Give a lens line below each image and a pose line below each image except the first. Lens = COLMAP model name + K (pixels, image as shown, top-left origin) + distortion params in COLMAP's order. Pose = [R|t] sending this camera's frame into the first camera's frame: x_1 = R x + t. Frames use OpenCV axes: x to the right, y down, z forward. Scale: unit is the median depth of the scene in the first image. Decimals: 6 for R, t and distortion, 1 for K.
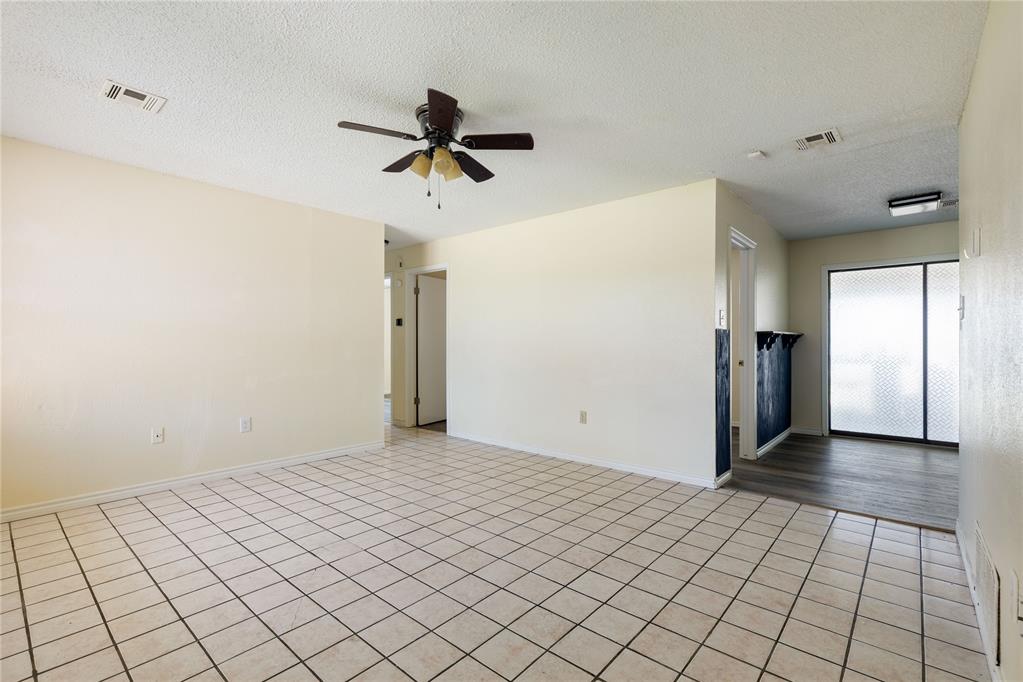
lens RADIAL K [[462.6, 0, 507.3], [0, 462.6, 335.2], [0, 0, 1]] dist [0.004160, 0.000057]
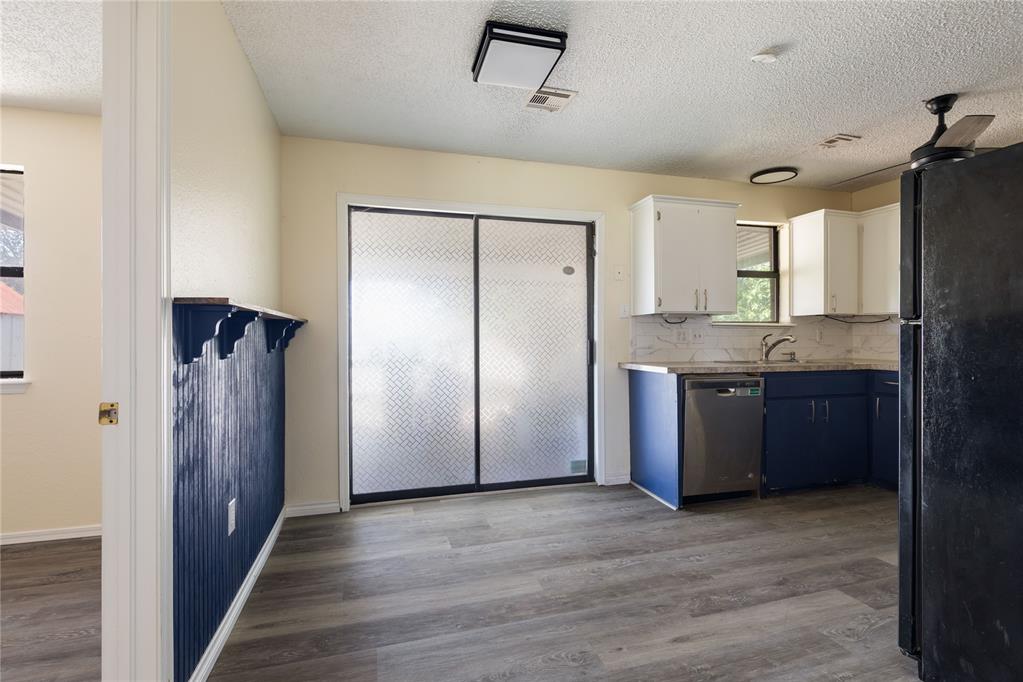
lens RADIAL K [[470.0, 0, 514.3], [0, 470.0, 339.4], [0, 0, 1]] dist [-0.002805, -0.000604]
pose [[0.535101, -0.004385, 0.844777, 0.365278], [-0.008850, 0.999903, 0.010796, 0.011858], [-0.844742, -0.013253, 0.535010, 0.598356]]
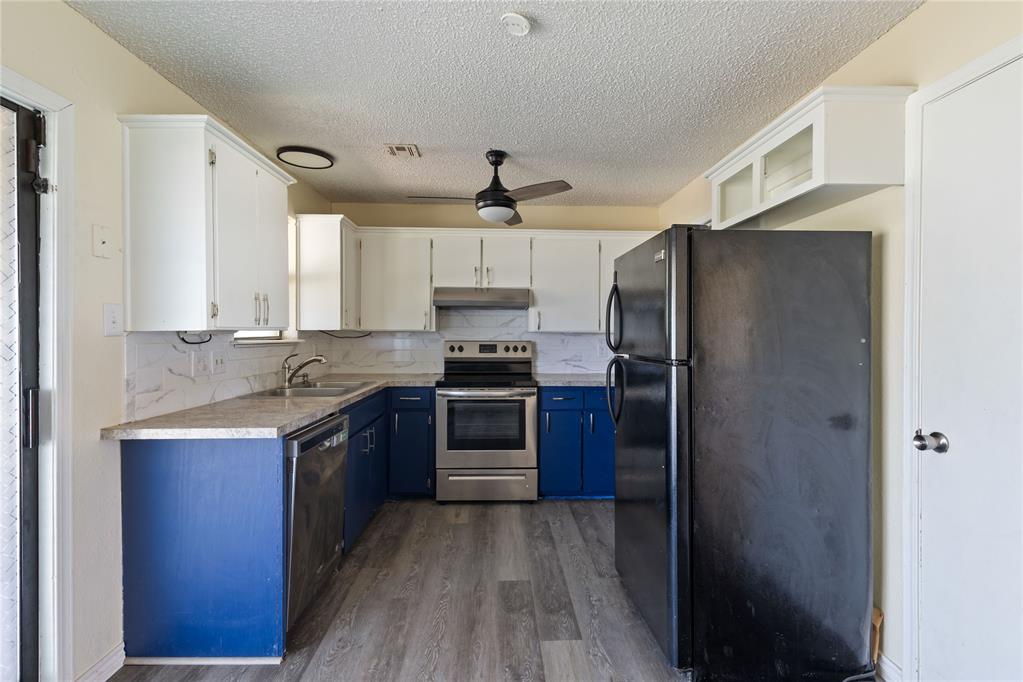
lens RADIAL K [[462.6, 0, 507.3], [0, 462.6, 335.2], [0, 0, 1]] dist [0.004160, 0.000057]
pose [[-0.679809, -0.004779, 0.733374, 0.602889], [-0.011683, 0.999922, -0.004313, -0.017018], [-0.733296, -0.011501, -0.679812, 0.859099]]
